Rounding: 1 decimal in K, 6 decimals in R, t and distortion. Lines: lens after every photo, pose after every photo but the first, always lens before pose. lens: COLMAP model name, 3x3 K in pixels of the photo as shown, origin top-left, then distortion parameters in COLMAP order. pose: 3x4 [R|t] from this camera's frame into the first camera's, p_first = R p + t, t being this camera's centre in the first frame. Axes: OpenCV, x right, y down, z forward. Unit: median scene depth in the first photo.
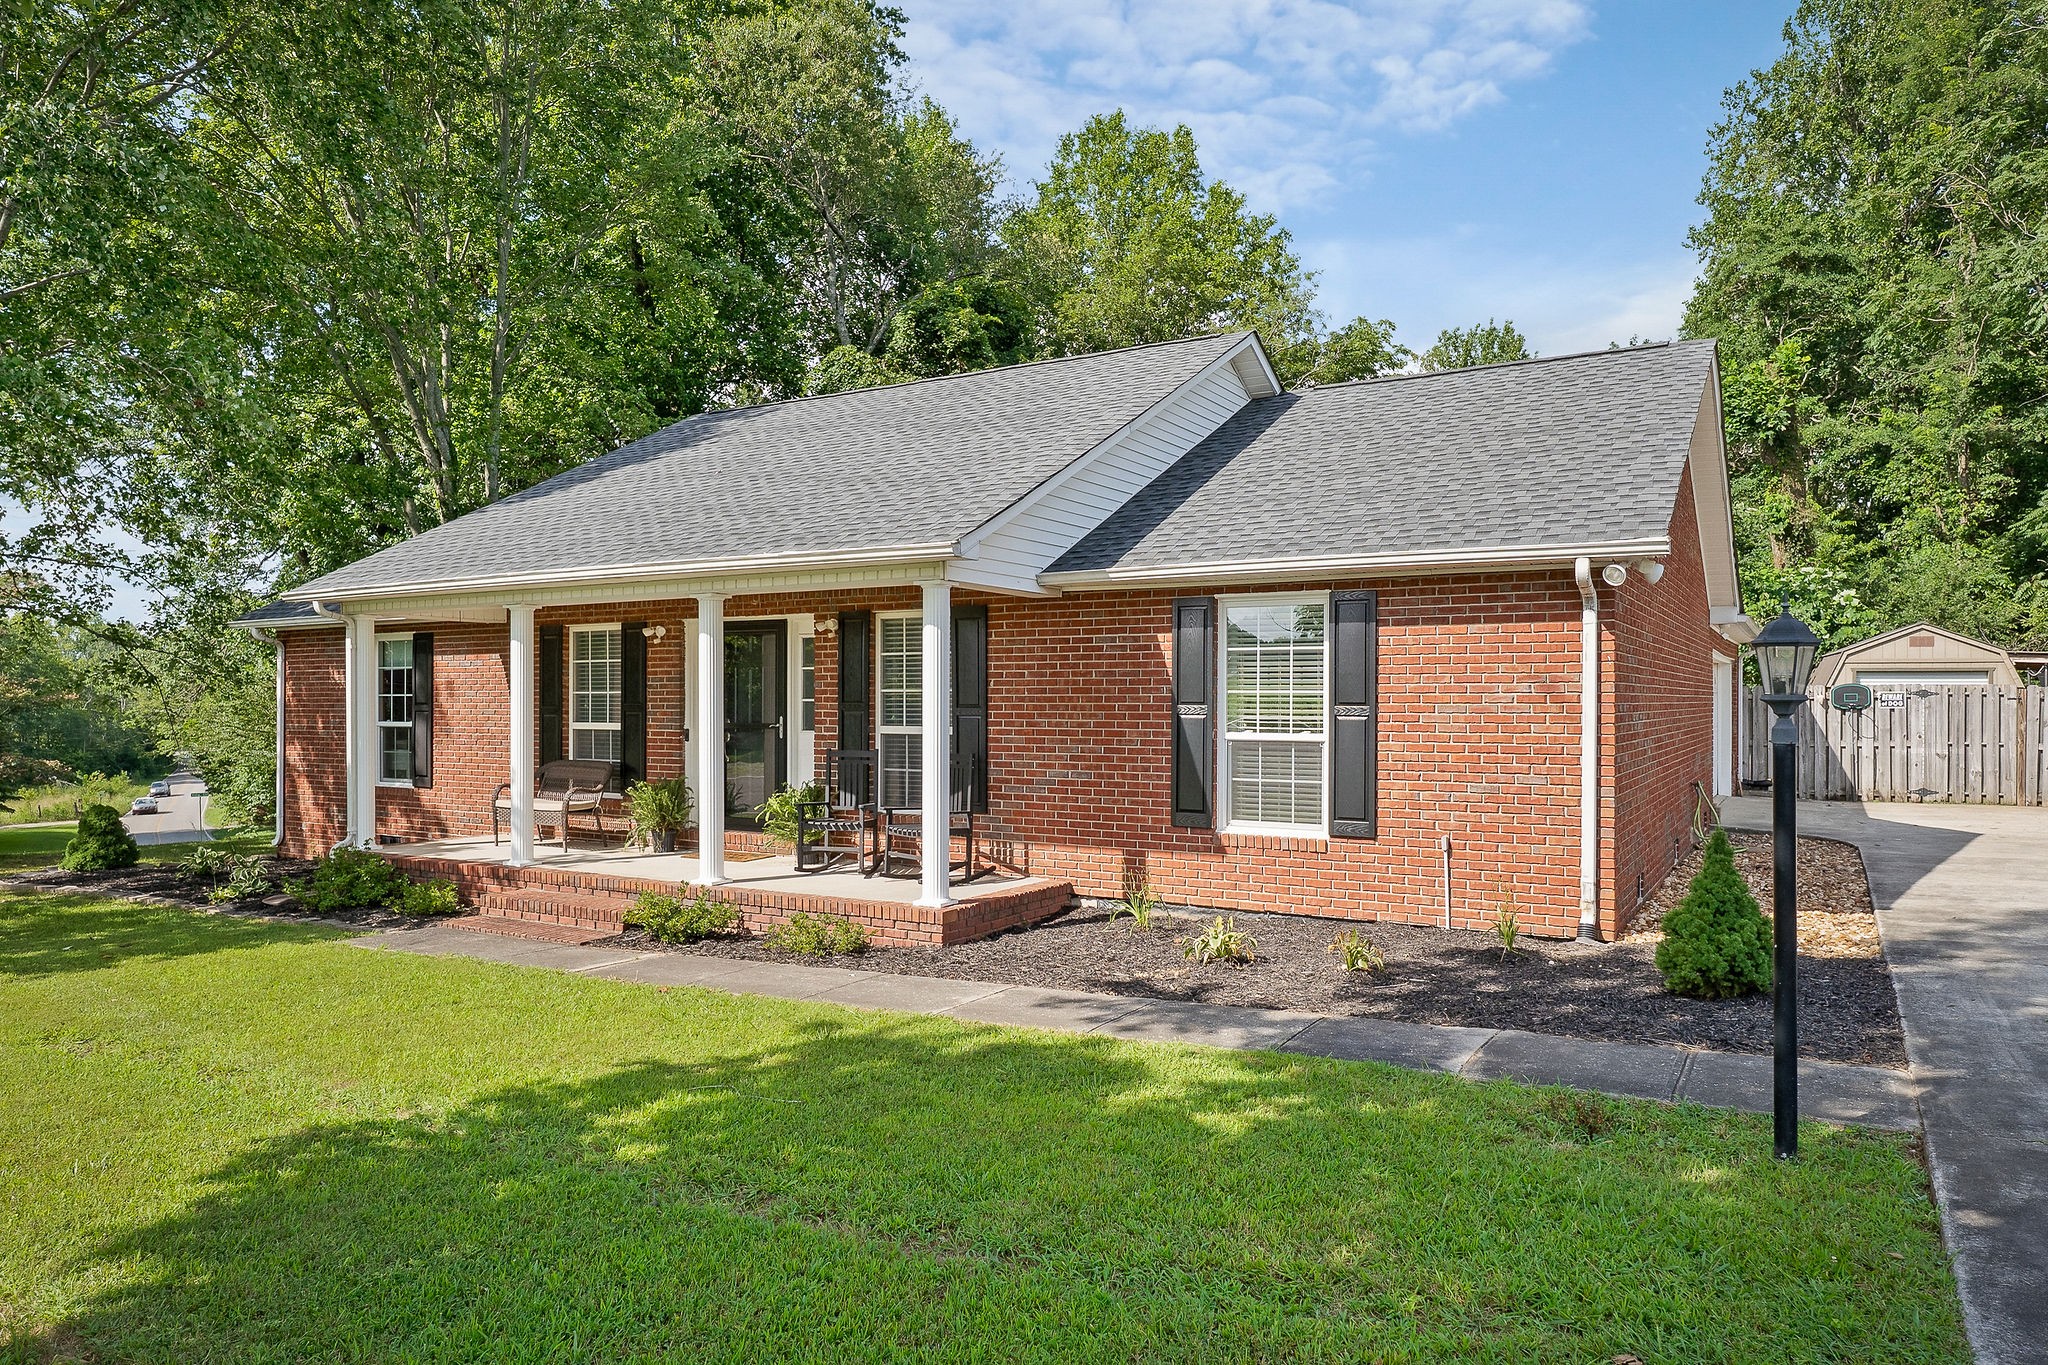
lens RADIAL K [[1296.5, 0, 1043.6], [0, 1296.5, 699.9], [0, 0, 1]] dist [-0.005772, -0.004041]
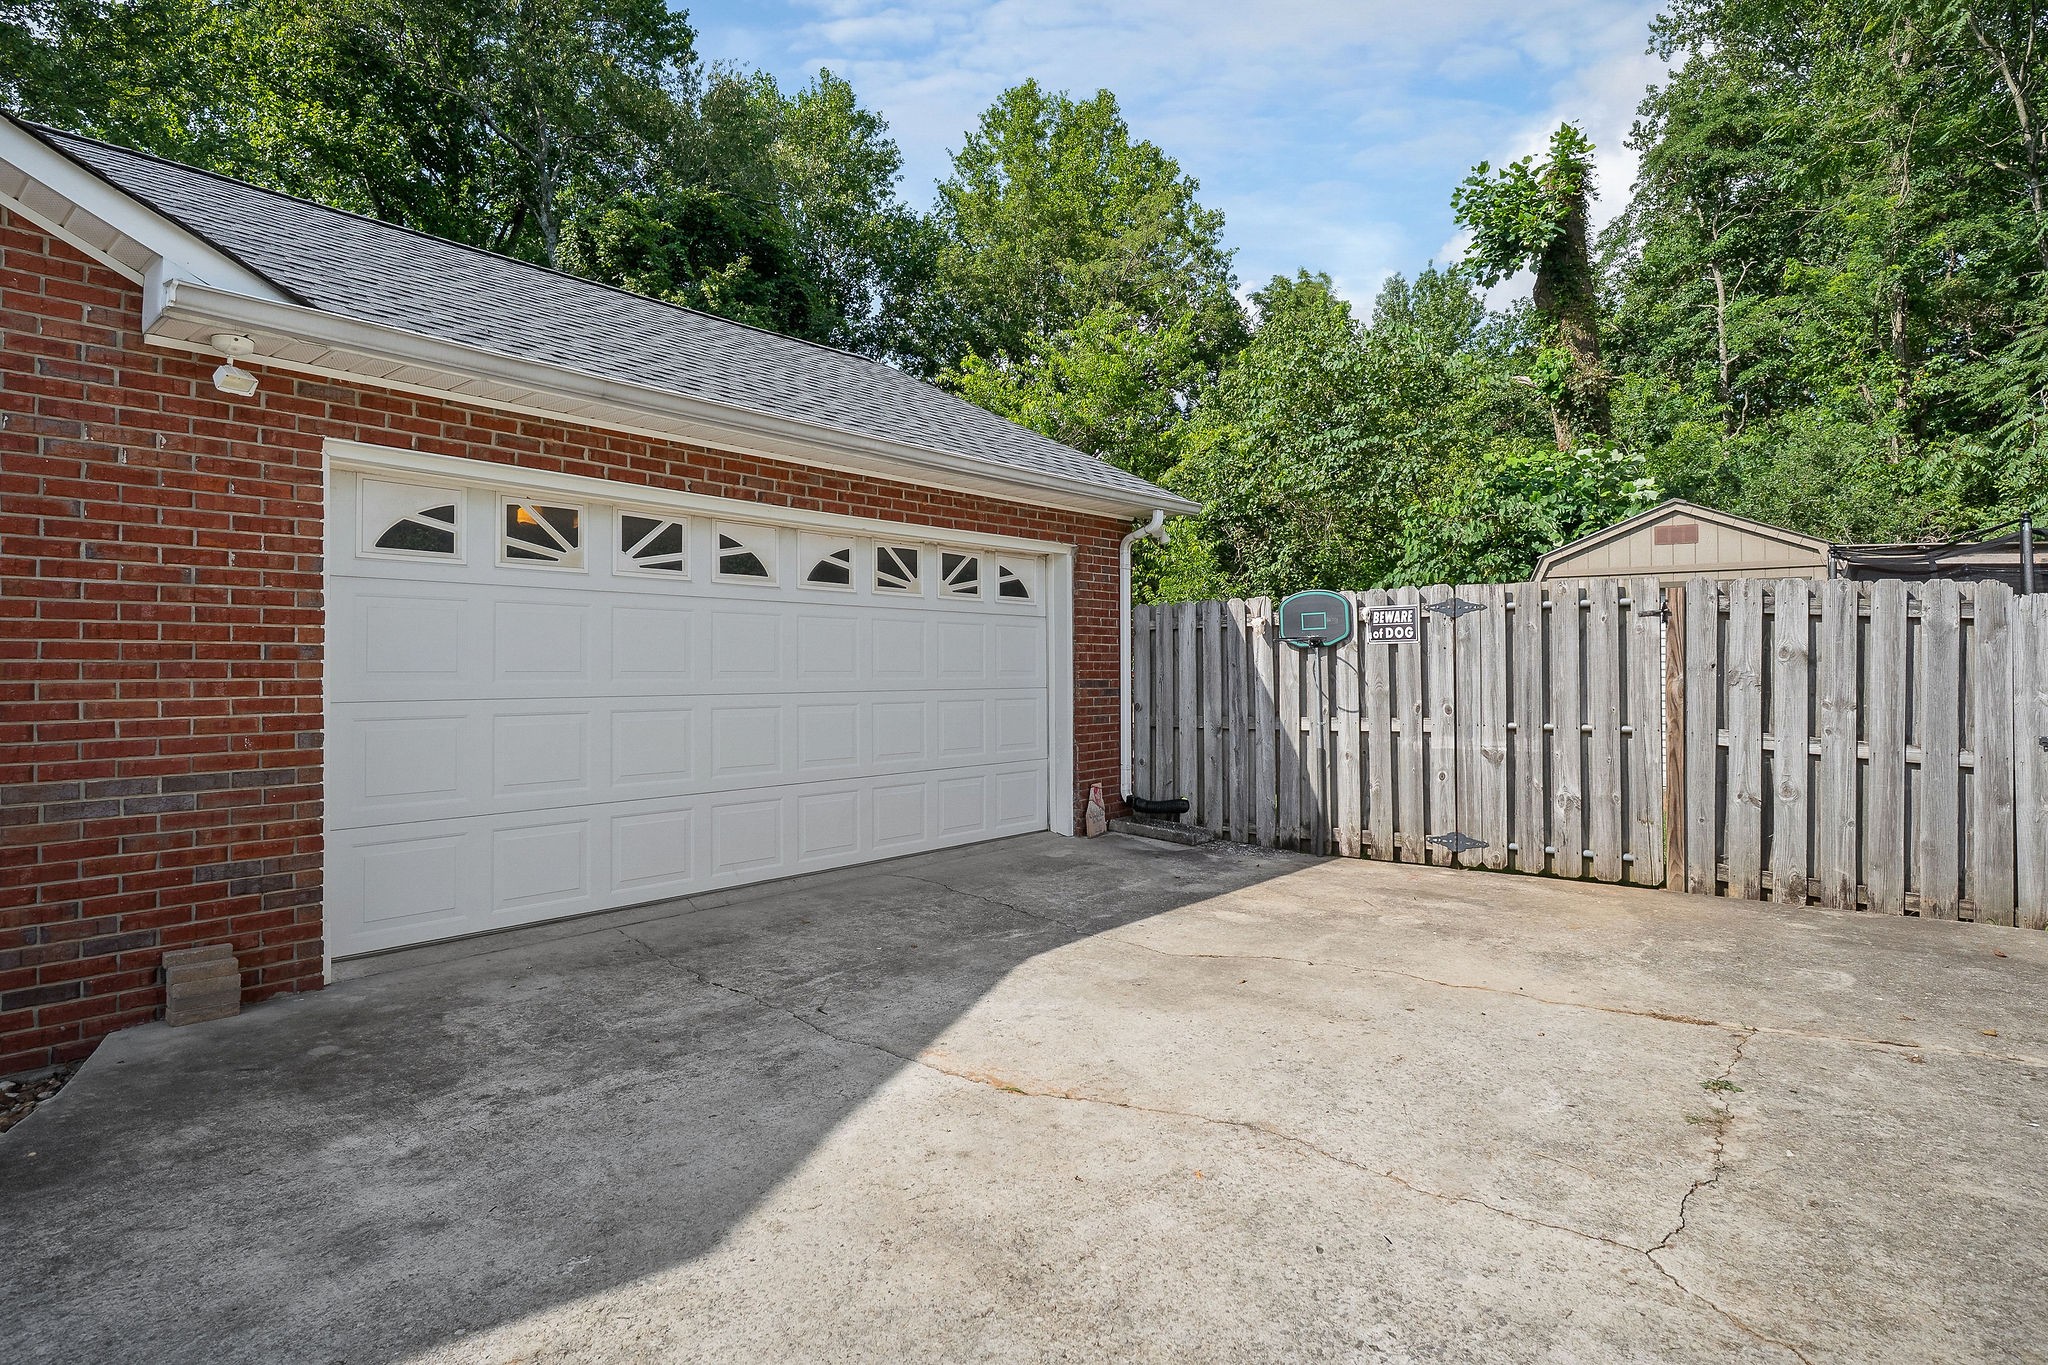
lens RADIAL K [[1065.9, 0, 1017.5], [0, 1065.9, 672.3], [0, 0, 1]] dist [-0.007377, -0.000587]
pose [[0.987994, -0.003316, -0.154460, 0.572511], [0.003652, 0.999992, 0.001894, 0.014621], [0.154452, -0.002435, 0.987997, 0.614221]]
